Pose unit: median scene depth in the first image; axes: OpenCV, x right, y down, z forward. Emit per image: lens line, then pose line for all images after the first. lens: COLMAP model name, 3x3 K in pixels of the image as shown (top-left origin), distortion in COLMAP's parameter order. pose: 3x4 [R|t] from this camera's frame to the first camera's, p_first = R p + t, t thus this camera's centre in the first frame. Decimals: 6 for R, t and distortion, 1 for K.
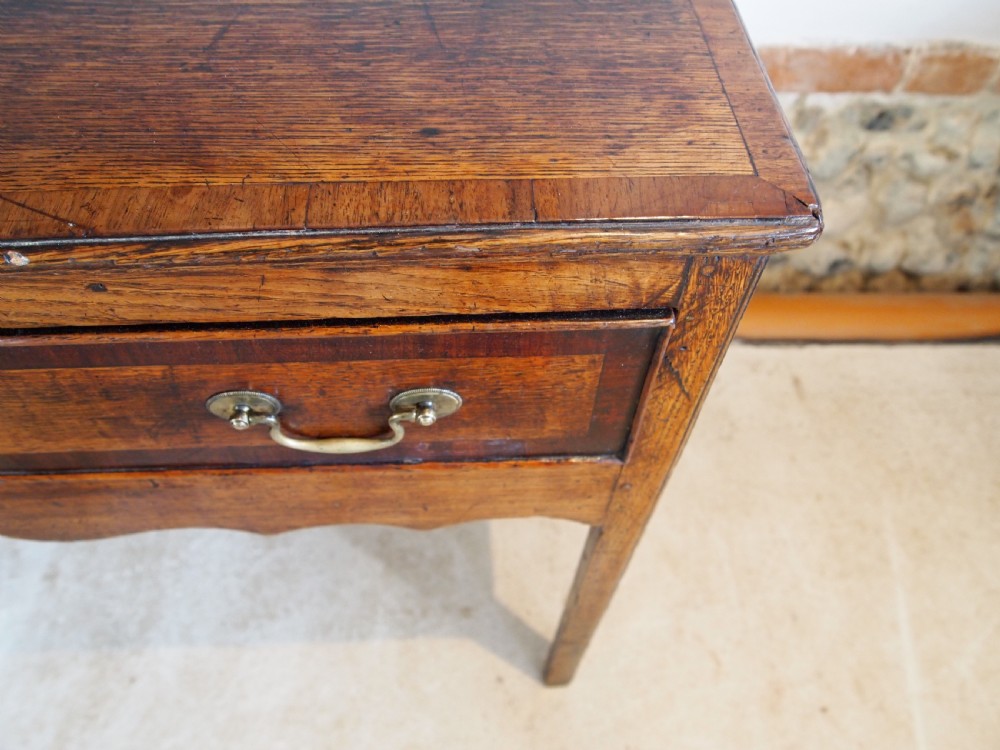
lens RADIAL K [[772.5, 0, 498.2], [0, 772.5, 371.7], [0, 0, 1]] dist [-0.048174, 0.004664]
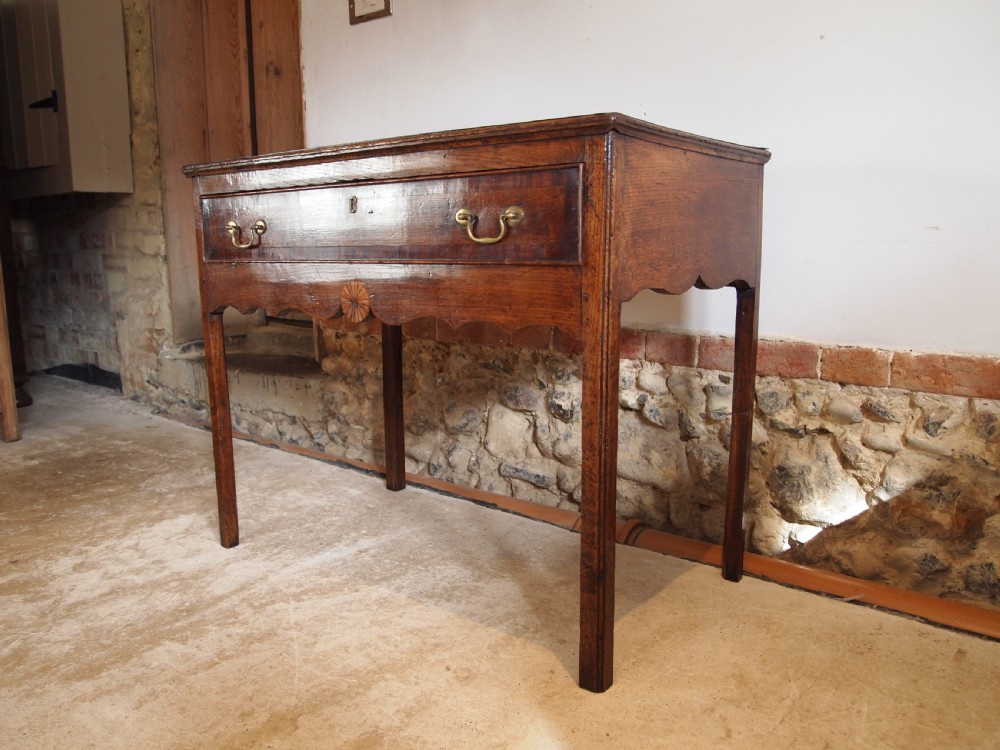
lens RADIAL K [[793.0, 0, 507.6], [0, 793.0, 376.3], [0, 0, 1]] dist [-0.047394, 0.000573]
pose [[0.760833, 0.084512, -0.643421, 1.707015], [-0.520902, 0.670853, -0.527841, 1.873479], [0.387032, 0.736759, 0.554430, -0.164253]]
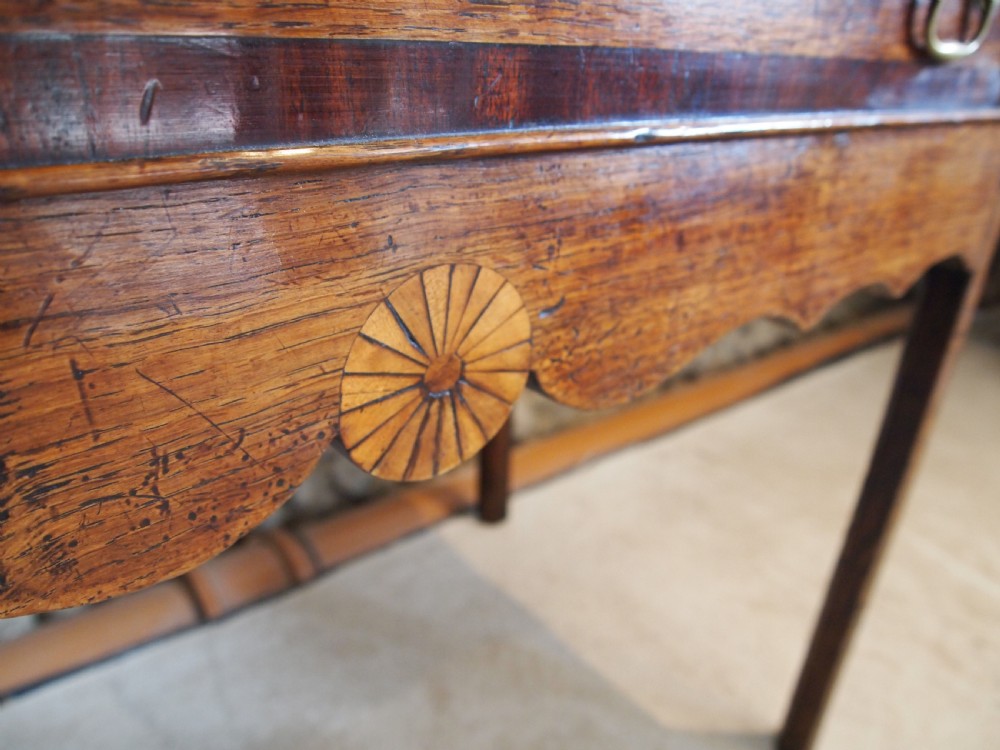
lens RADIAL K [[772.5, 0, 507.3], [0, 772.5, 382.2], [0, 0, 1]] dist [-0.048174, 0.004664]
pose [[0.791283, -0.239136, 0.562748, -1.227667], [0.478410, 0.815283, -0.326246, 0.463365], [-0.380781, 0.527378, 0.759525, 0.740307]]
